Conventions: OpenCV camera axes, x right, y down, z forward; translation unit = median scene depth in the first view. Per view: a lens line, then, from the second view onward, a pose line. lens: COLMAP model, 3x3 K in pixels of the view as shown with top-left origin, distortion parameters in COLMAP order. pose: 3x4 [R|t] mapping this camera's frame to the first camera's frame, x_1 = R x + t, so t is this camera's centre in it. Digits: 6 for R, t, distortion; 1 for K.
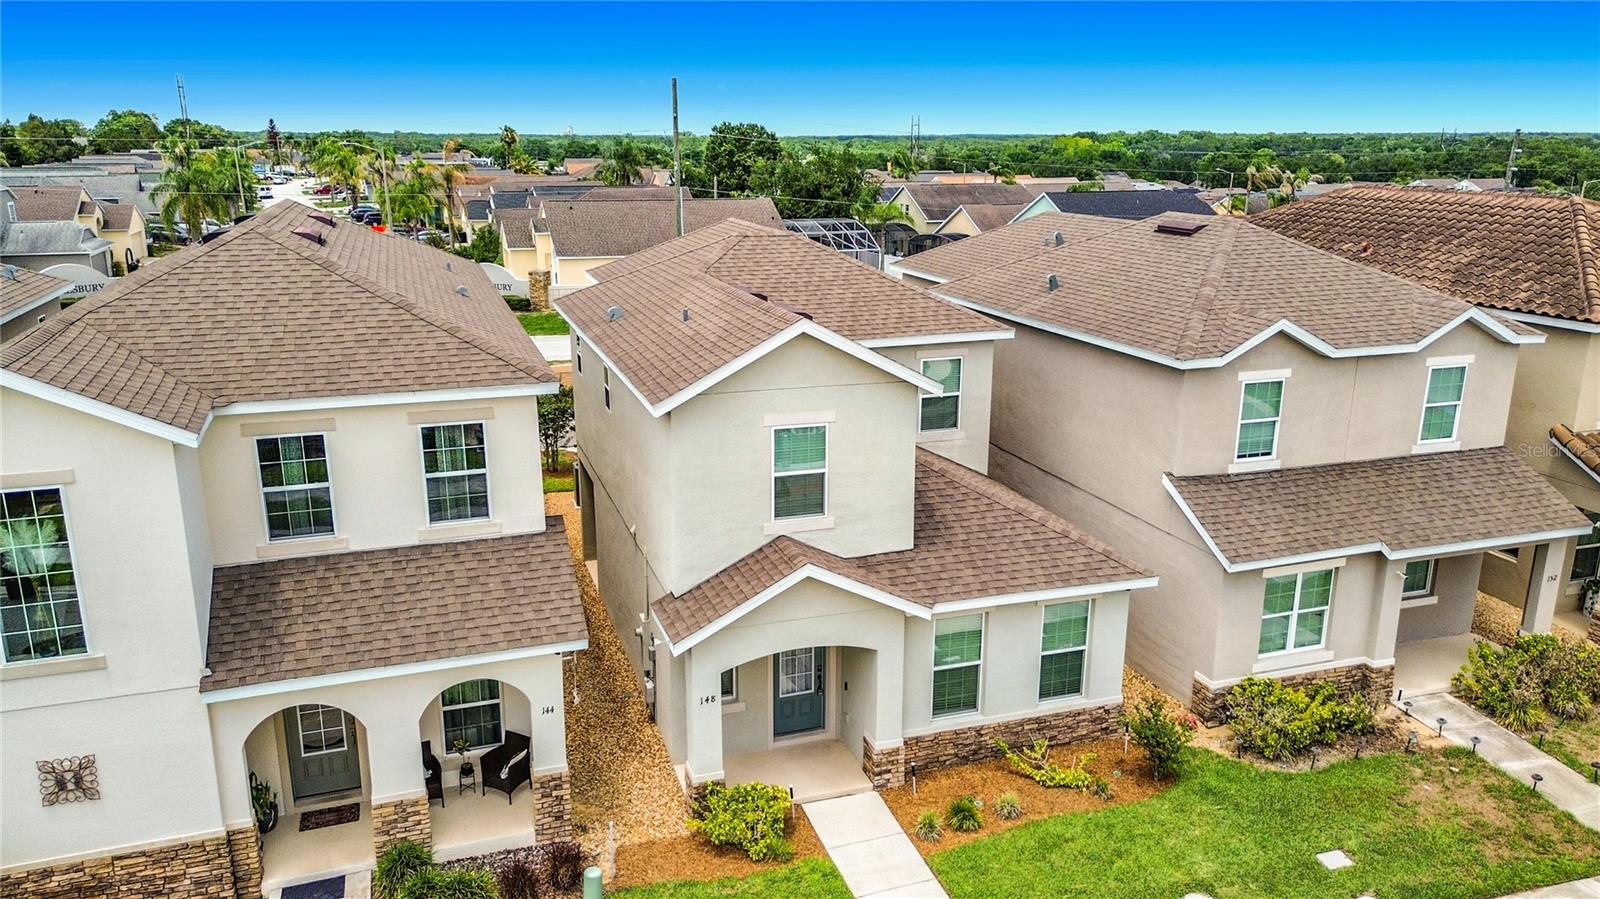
lens RADIAL K [[1139.2, 0, 800.0], [0, 1139.2, 449.5], [0, 0, 1]] dist [0.068671, -0.049170]
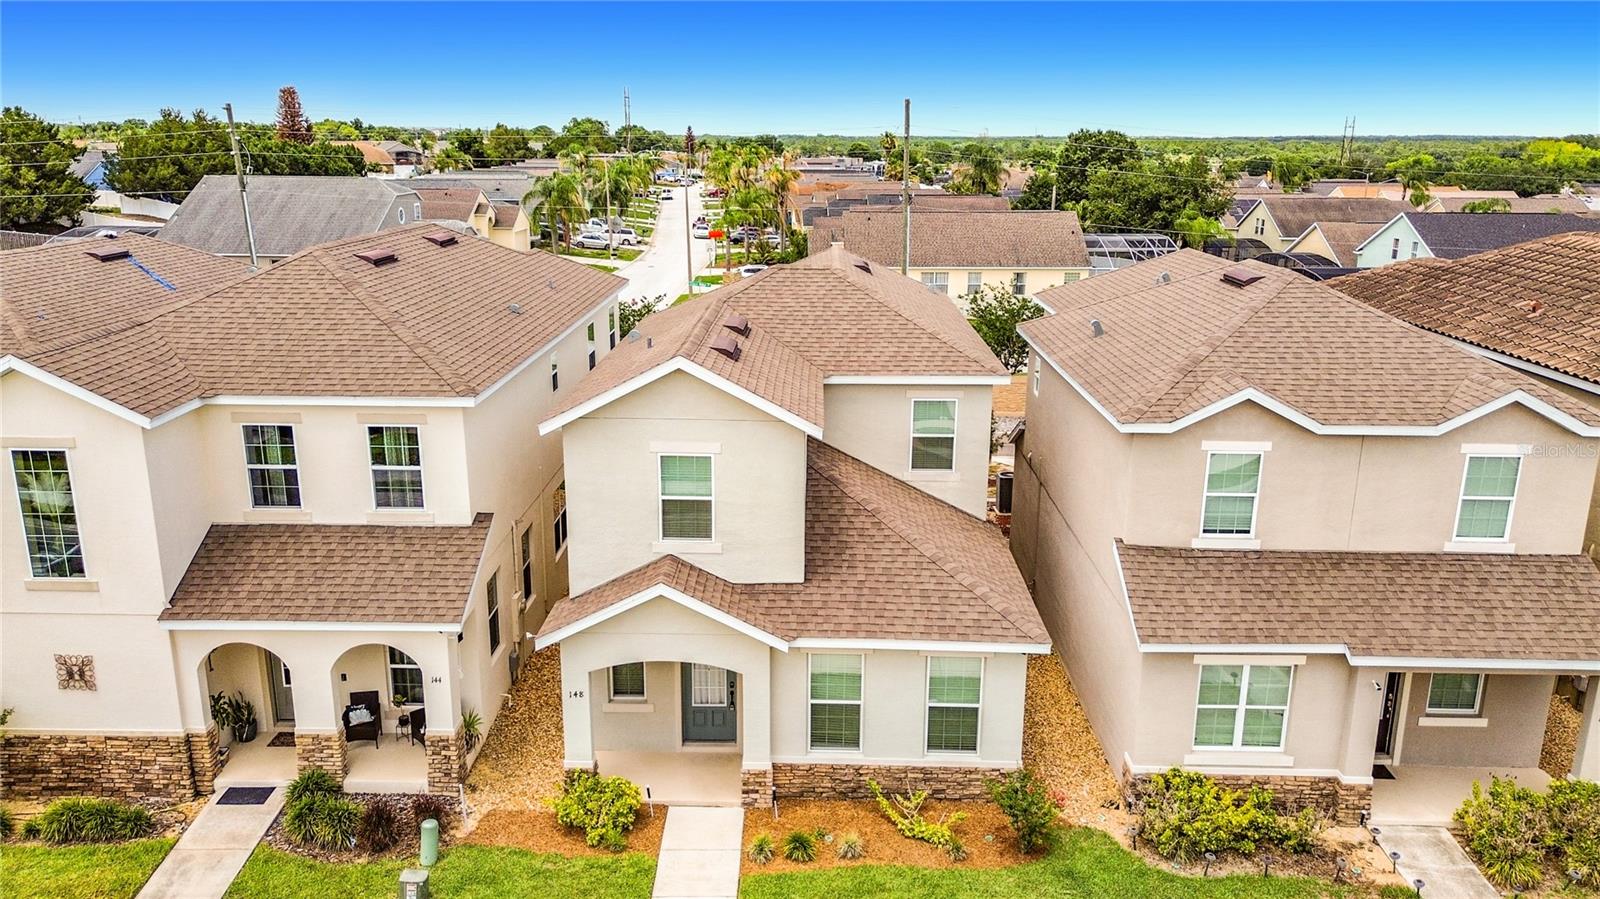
lens RADIAL K [[1156.8, 0, 800.0], [0, 1156.8, 449.5], [0, 0, 1]] dist [0.061501, -0.057540]
pose [[0.941483, 0.092058, -0.324245, 0.424177], [-0.093614, 0.995550, 0.010834, -0.044297], [0.323799, 0.020153, 0.945911, 0.003279]]
